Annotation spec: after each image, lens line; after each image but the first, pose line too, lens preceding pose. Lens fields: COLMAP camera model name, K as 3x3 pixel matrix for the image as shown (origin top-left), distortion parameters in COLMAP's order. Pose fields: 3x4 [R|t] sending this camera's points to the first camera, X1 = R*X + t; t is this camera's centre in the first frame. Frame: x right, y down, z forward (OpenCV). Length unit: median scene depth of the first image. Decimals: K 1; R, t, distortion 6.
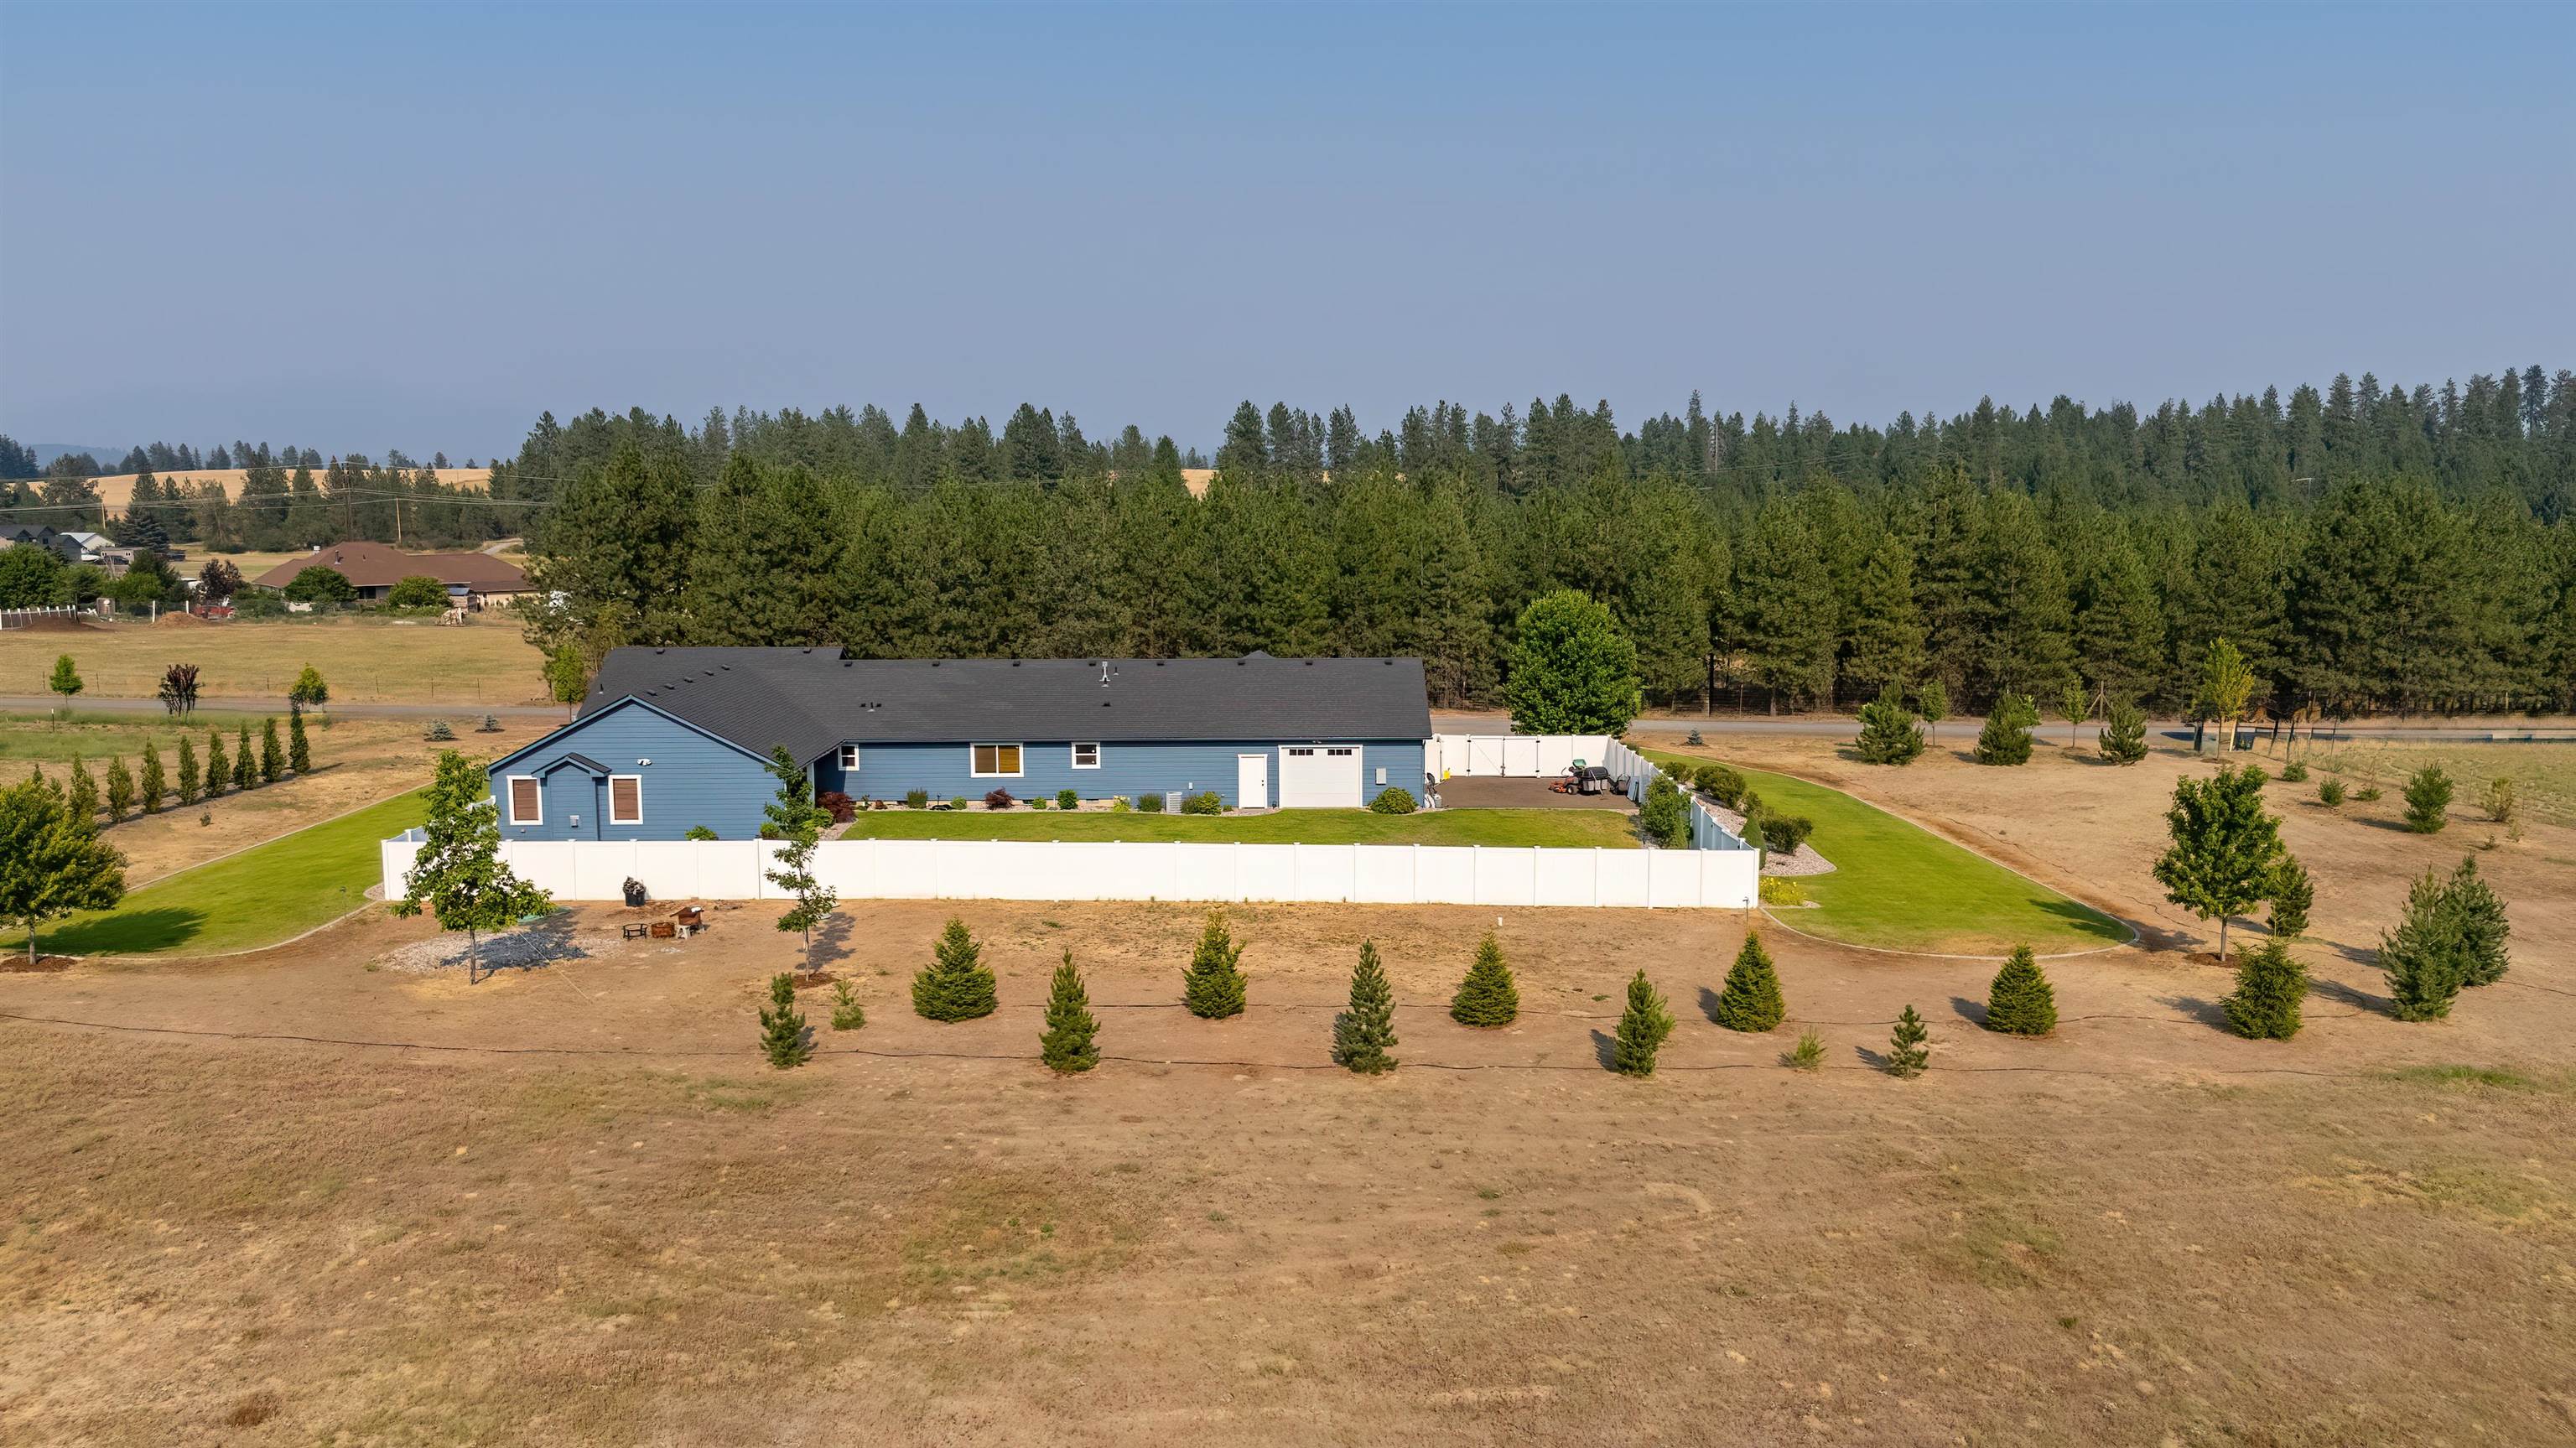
lens RADIAL K [[1906.4, 0, 1296.2], [0, 1906.4, 719.5], [0, 0, 1]] dist [0.068816, -0.065124]
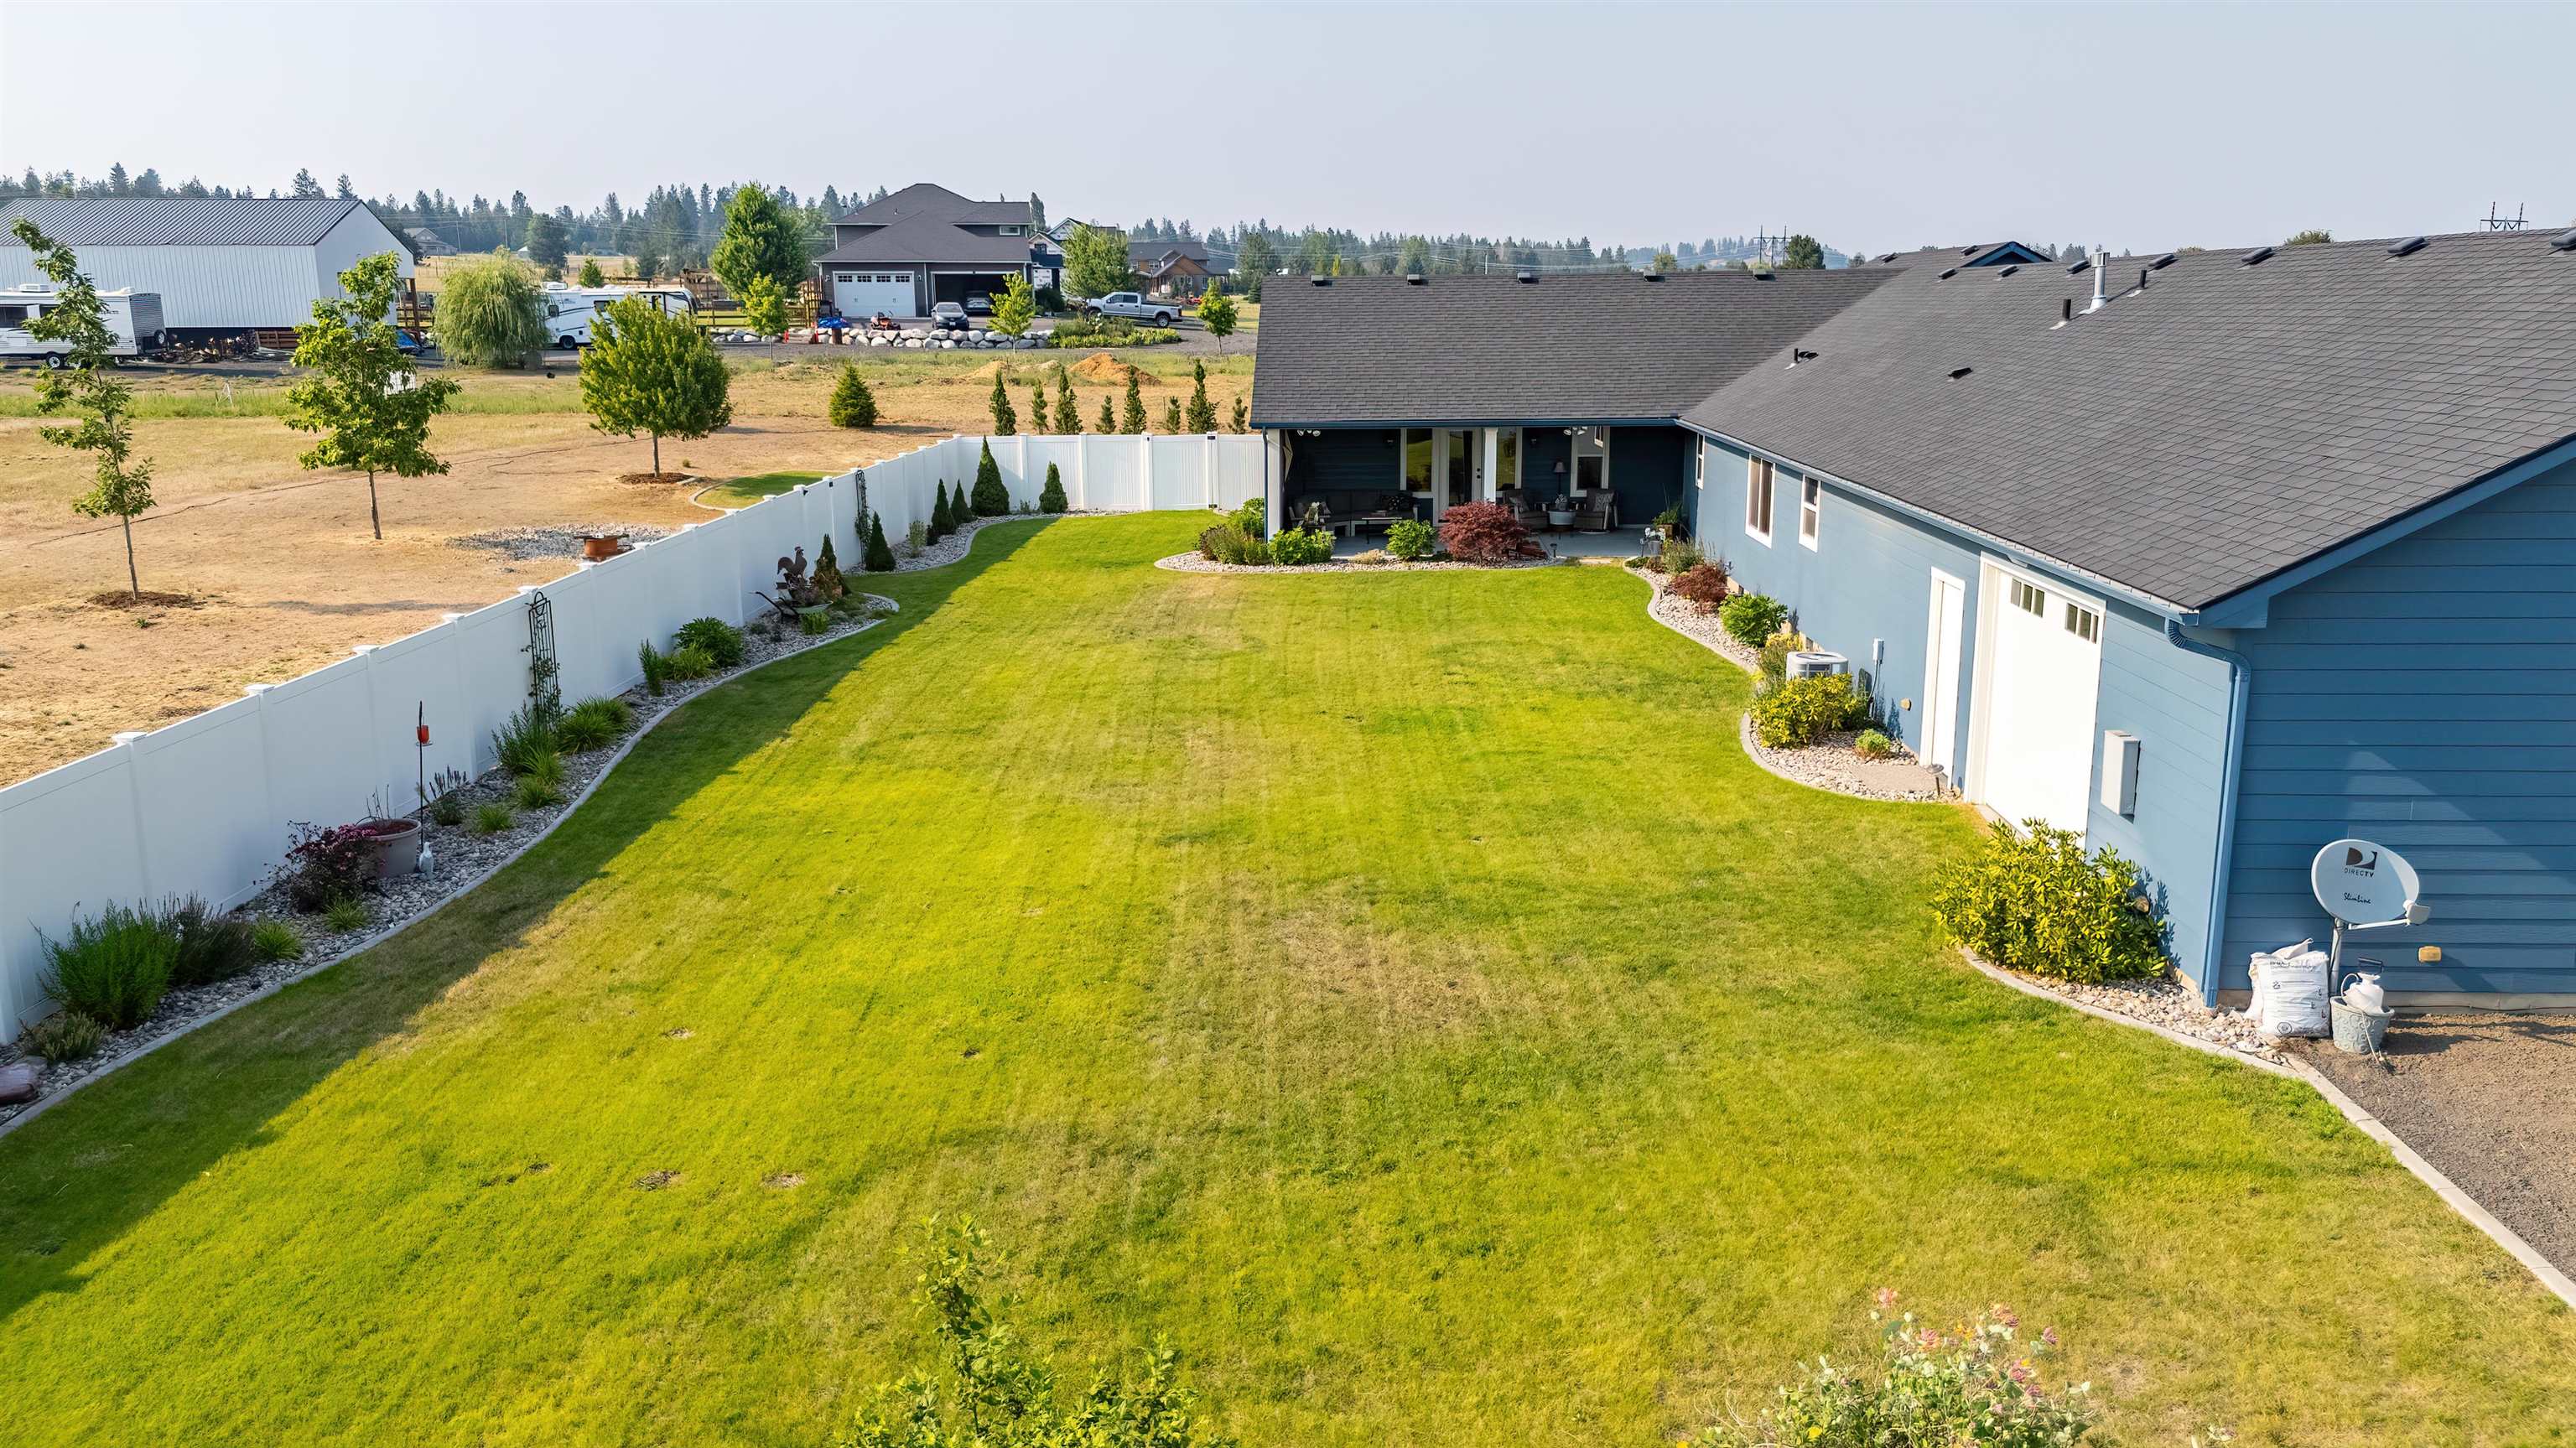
lens RADIAL K [[1906.4, 0, 1298.3], [0, 1906.4, 725.2], [0, 0, 1]] dist [0.068816, -0.065124]
pose [[-0.054904, 0.218894, -0.974203, 0.151137], [-0.113895, 0.967933, 0.223904, -0.006805], [0.991975, 0.123250, -0.028212, 0.557348]]
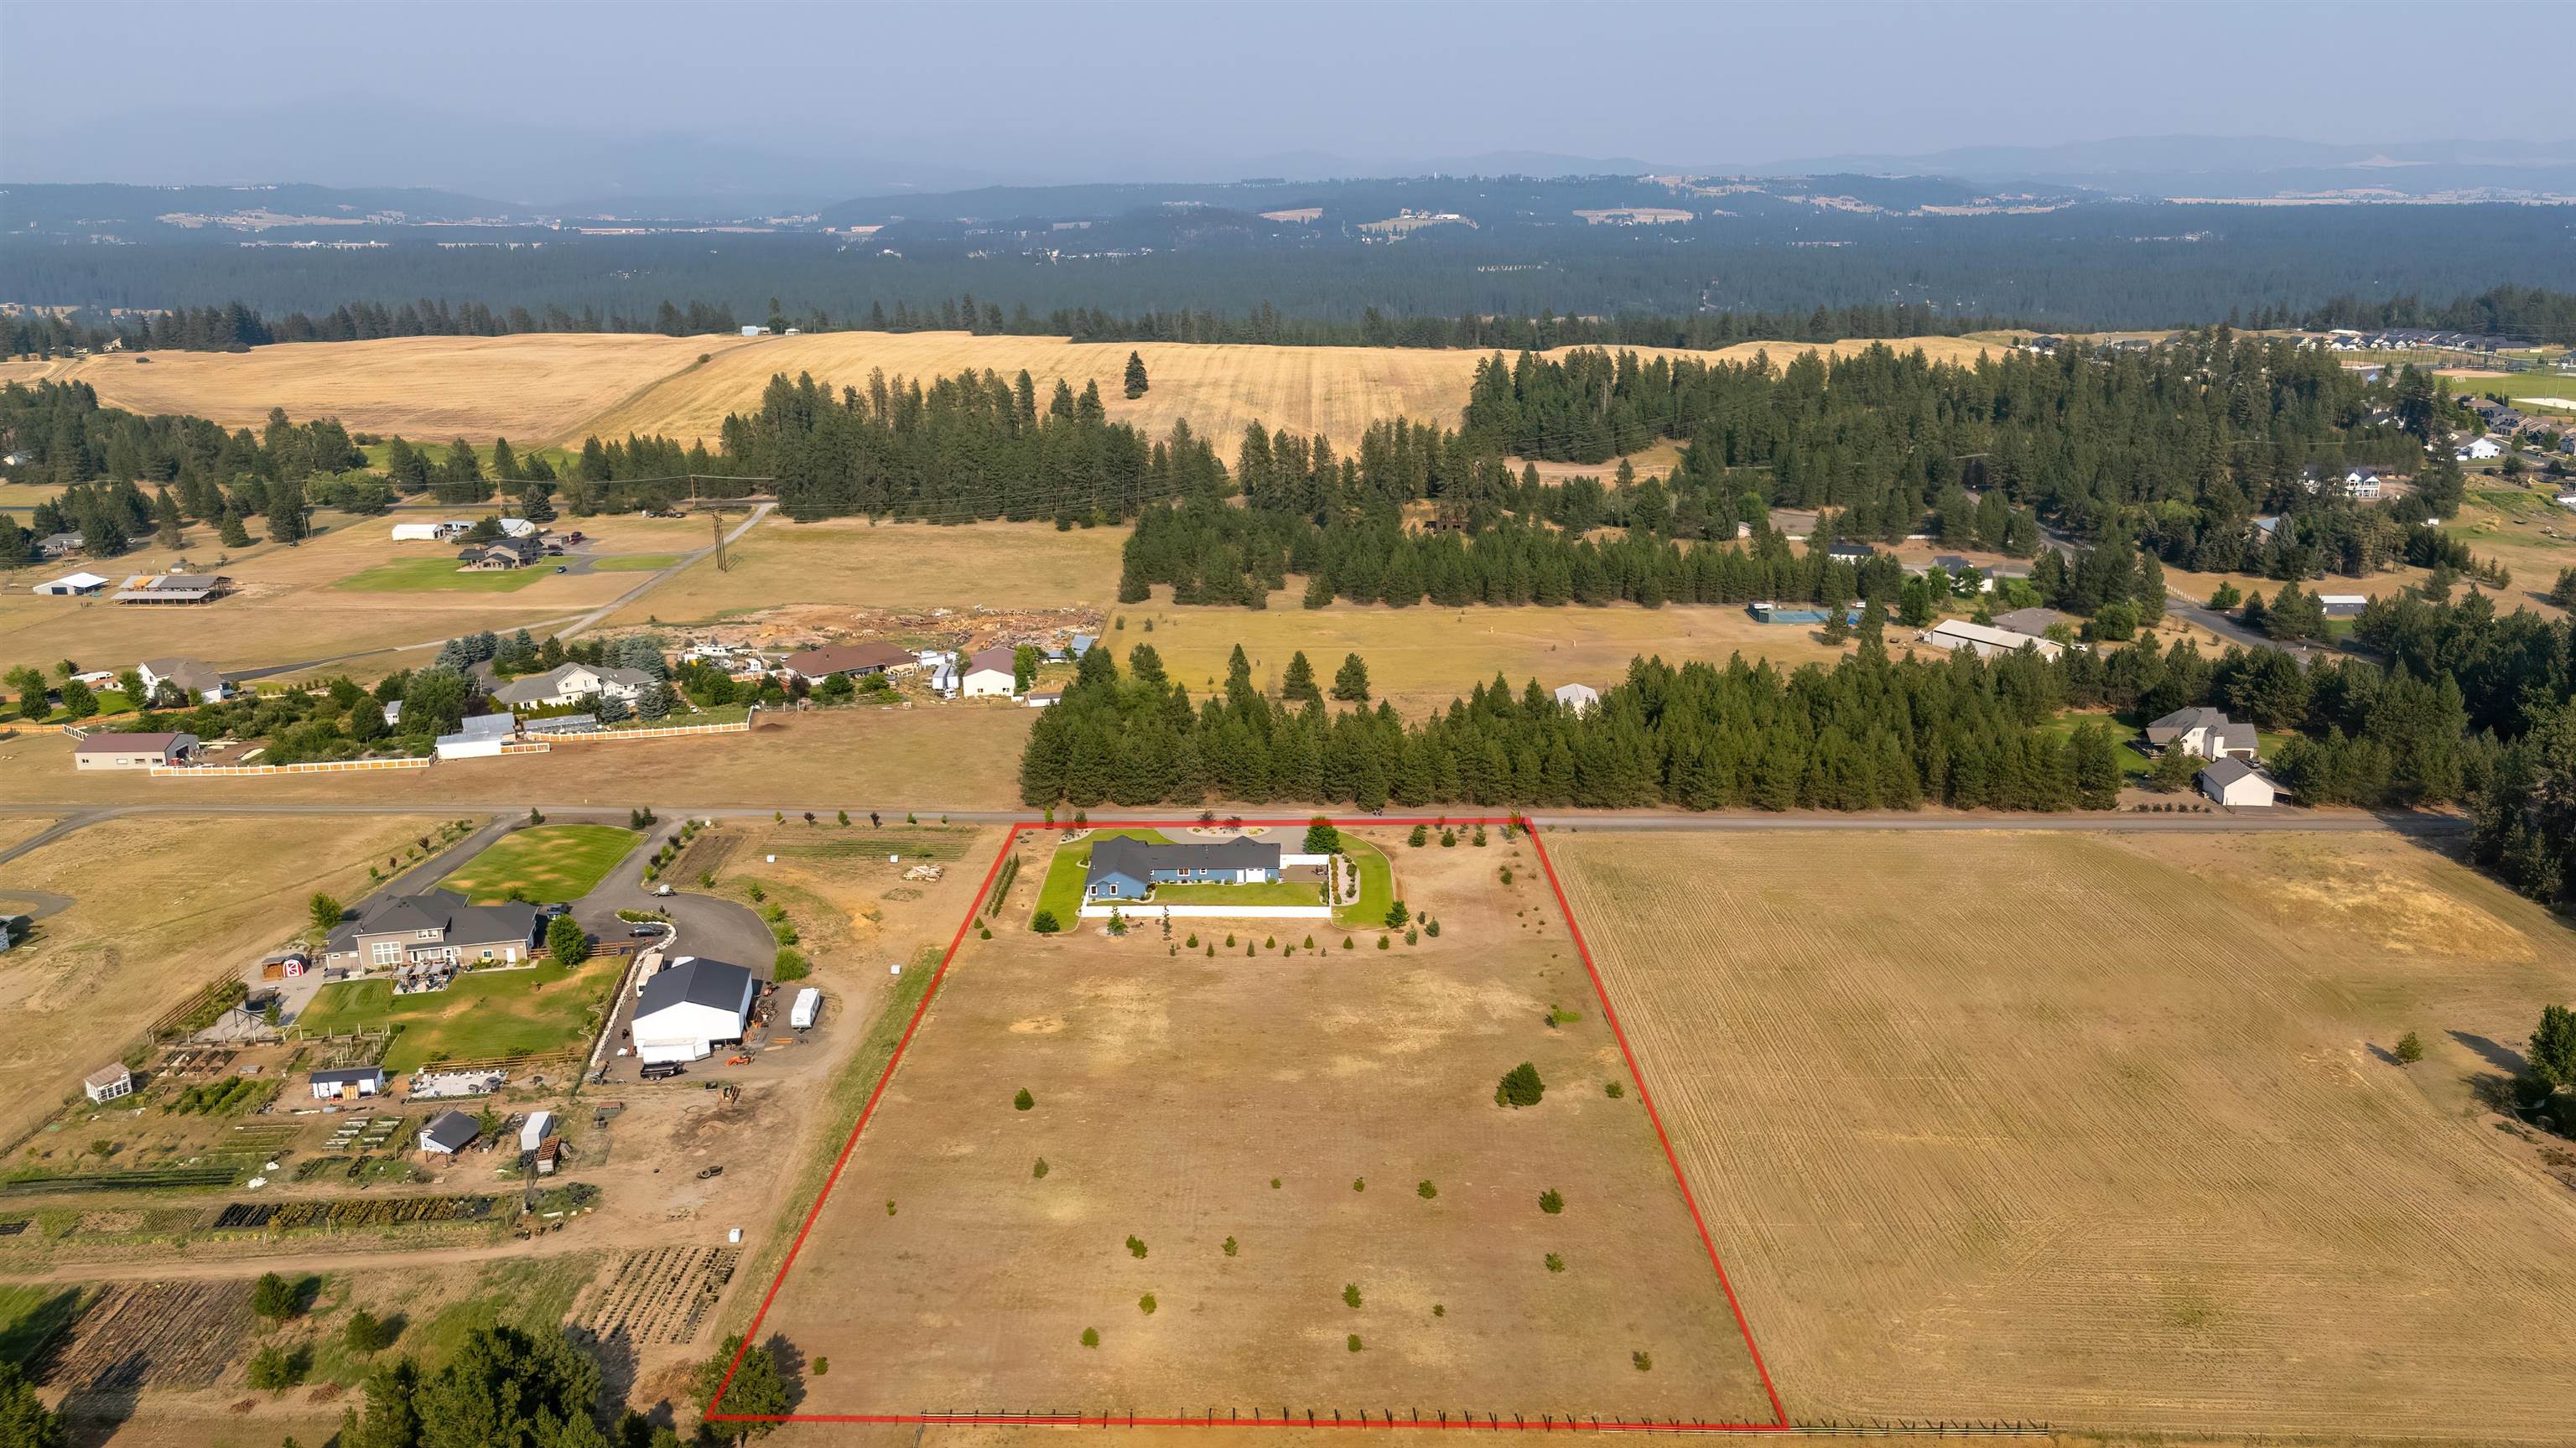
lens RADIAL K [[1906.4, 0, 1284.5], [0, 1906.4, 714.9], [0, 0, 1]] dist [0.068816, -0.065124]
pose [[0.999687, -0.003767, -0.024745, 0.116916], [0.007291, 0.989564, 0.143908, -0.597789], [0.023945, -0.144043, 0.989282, -2.043788]]
